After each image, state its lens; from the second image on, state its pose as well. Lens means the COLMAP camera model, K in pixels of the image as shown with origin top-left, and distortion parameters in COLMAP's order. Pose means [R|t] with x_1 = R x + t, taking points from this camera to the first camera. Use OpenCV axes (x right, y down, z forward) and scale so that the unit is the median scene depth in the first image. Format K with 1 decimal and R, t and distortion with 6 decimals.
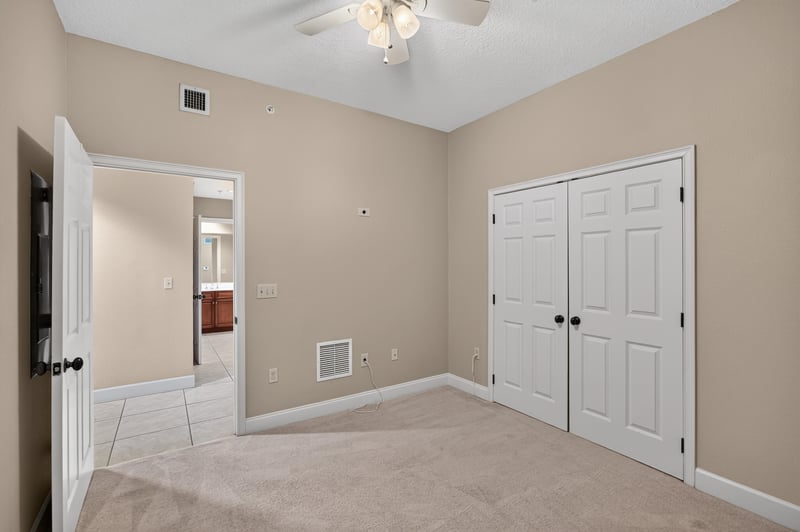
lens RADIAL K [[365.7, 0, 397.9], [0, 365.7, 264.4], [0, 0, 1]] dist [-0.032600, 0.015153]
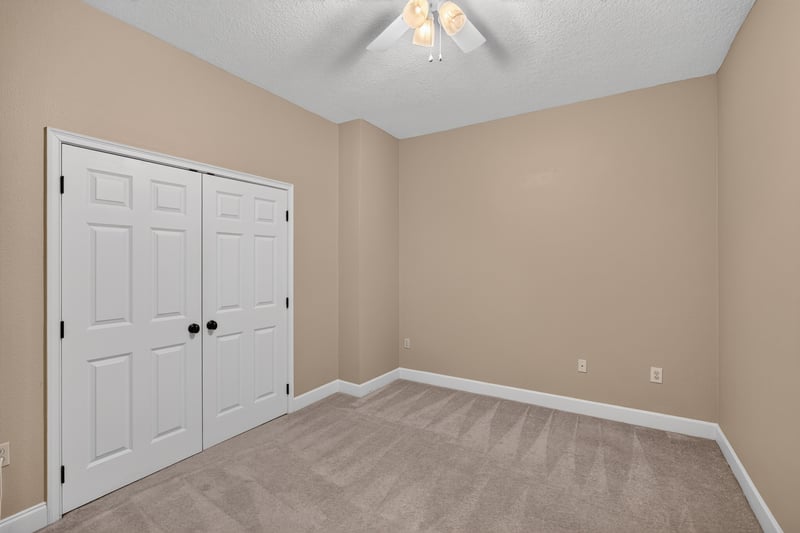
lens RADIAL K [[365.7, 0, 397.9], [0, 365.7, 264.9], [0, 0, 1]] dist [-0.032600, 0.015153]
pose [[-0.437572, -0.008646, 0.899142, -0.591661], [0.004359, 0.999922, 0.011737, -0.010200], [-0.899173, 0.009055, -0.437500, 1.020148]]
